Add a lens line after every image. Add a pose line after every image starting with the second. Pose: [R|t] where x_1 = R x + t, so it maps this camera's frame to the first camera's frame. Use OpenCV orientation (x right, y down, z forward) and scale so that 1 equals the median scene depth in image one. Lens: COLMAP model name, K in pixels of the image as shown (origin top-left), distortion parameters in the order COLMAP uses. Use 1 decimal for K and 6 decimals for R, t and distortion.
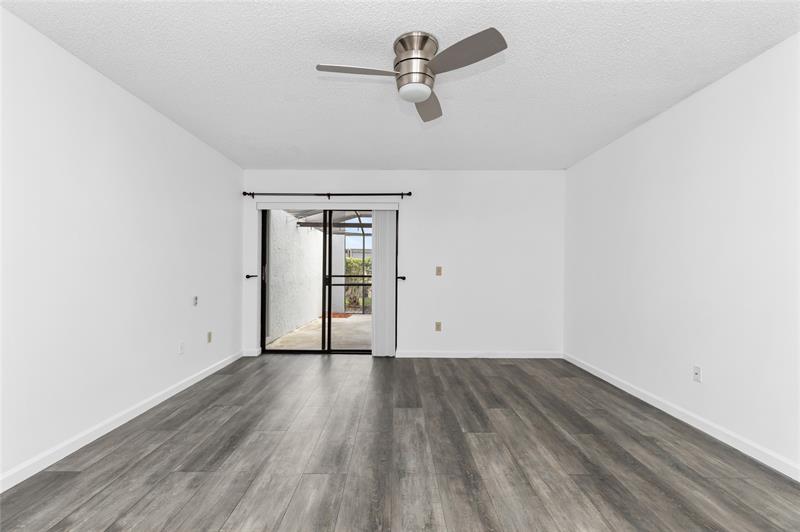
lens RADIAL K [[365.1, 0, 392.6], [0, 365.1, 262.0], [0, 0, 1]] dist [0.013158, -0.002201]
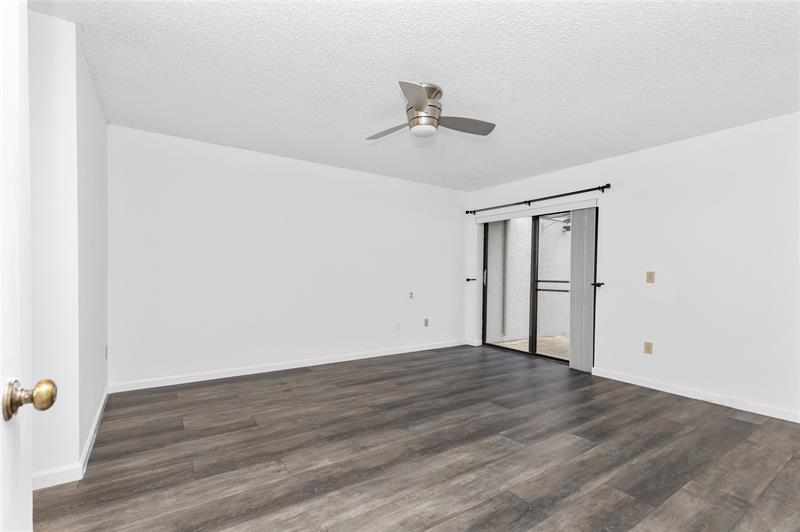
lens RADIAL K [[365.1, 0, 386.5], [0, 365.1, 269.8], [0, 0, 1]] dist [0.013158, -0.002201]
pose [[0.551024, -0.005932, -0.834468, 0.970026], [0.009730, 0.999952, -0.000684, 0.008691], [0.834432, -0.007743, 0.551056, 0.199803]]
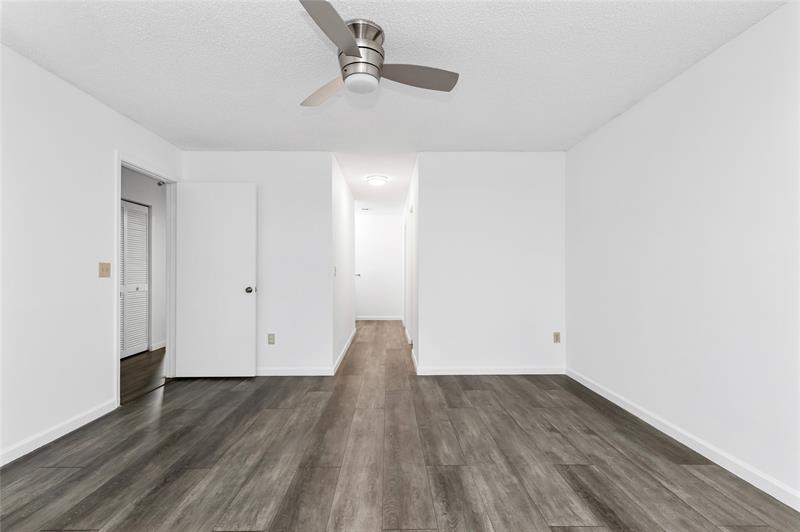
lens RADIAL K [[365.1, 0, 398.4], [0, 365.1, 269.7], [0, 0, 1]] dist [0.013158, -0.002201]
pose [[-0.999377, -0.007451, -0.034498, -0.004398], [-0.006576, 0.999656, -0.025400, 0.039681], [0.034675, -0.025158, -0.999082, 1.820069]]
